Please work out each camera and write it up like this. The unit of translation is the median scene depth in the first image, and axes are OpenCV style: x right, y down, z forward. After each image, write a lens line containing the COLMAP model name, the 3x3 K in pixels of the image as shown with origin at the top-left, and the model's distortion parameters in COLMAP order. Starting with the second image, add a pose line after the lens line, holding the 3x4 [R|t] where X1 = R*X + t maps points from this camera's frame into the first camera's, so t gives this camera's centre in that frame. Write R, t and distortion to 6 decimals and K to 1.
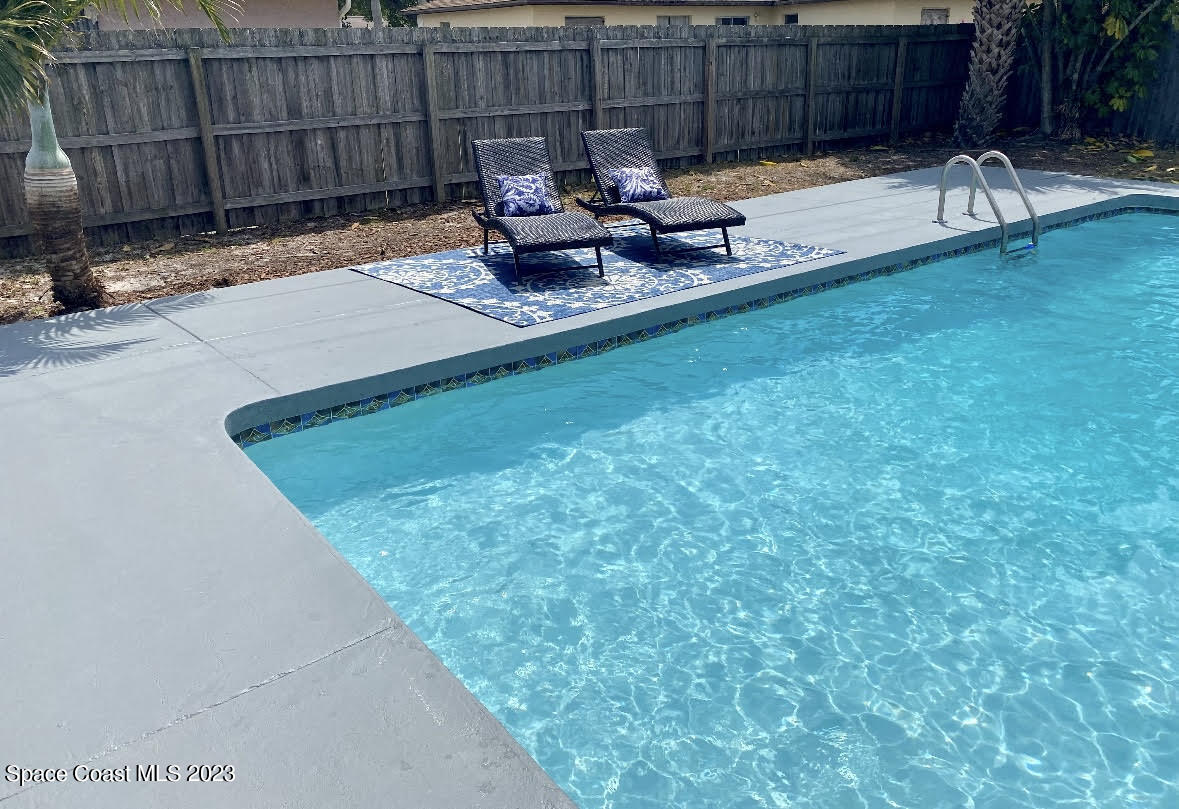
lens RADIAL K [[912.3, 0, 593.1], [0, 912.3, 405.6], [0, 0, 1]] dist [-0.004595, -0.019808]
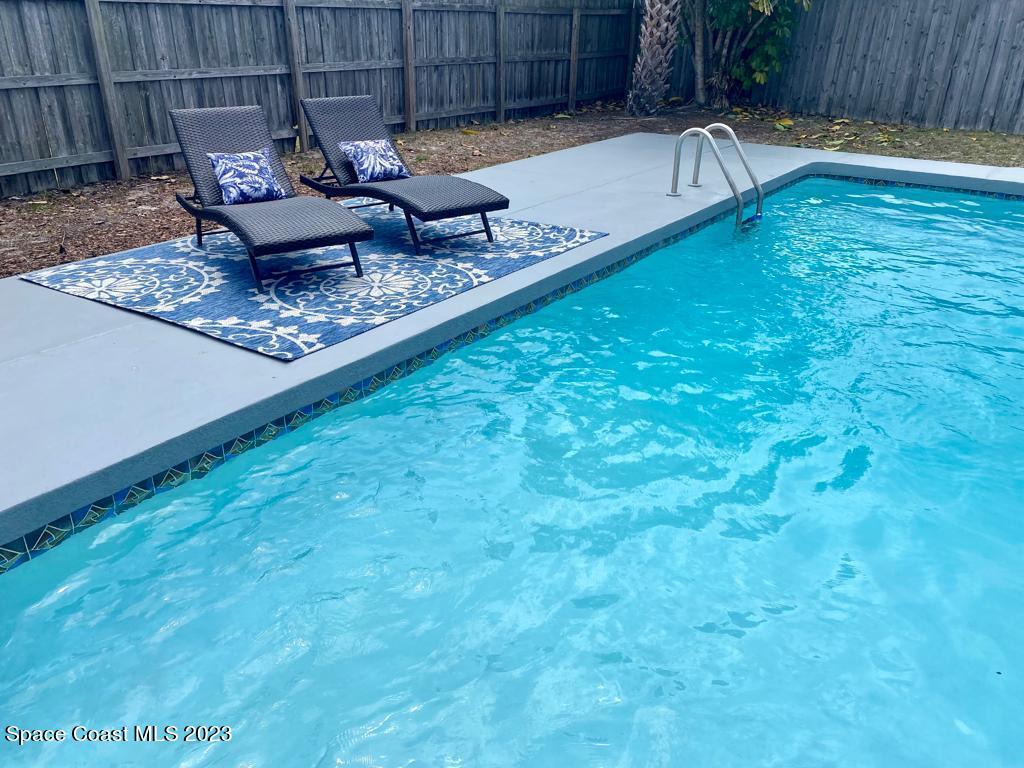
lens RADIAL K [[784.4, 0, 508.2], [0, 784.4, 386.8], [0, 0, 1]] dist [0.002646, -0.021043]
pose [[0.954277, -0.092644, 0.284206, -0.051408], [0.074799, 0.994520, 0.073036, -0.056694], [-0.289415, -0.048438, 0.955977, 0.179643]]
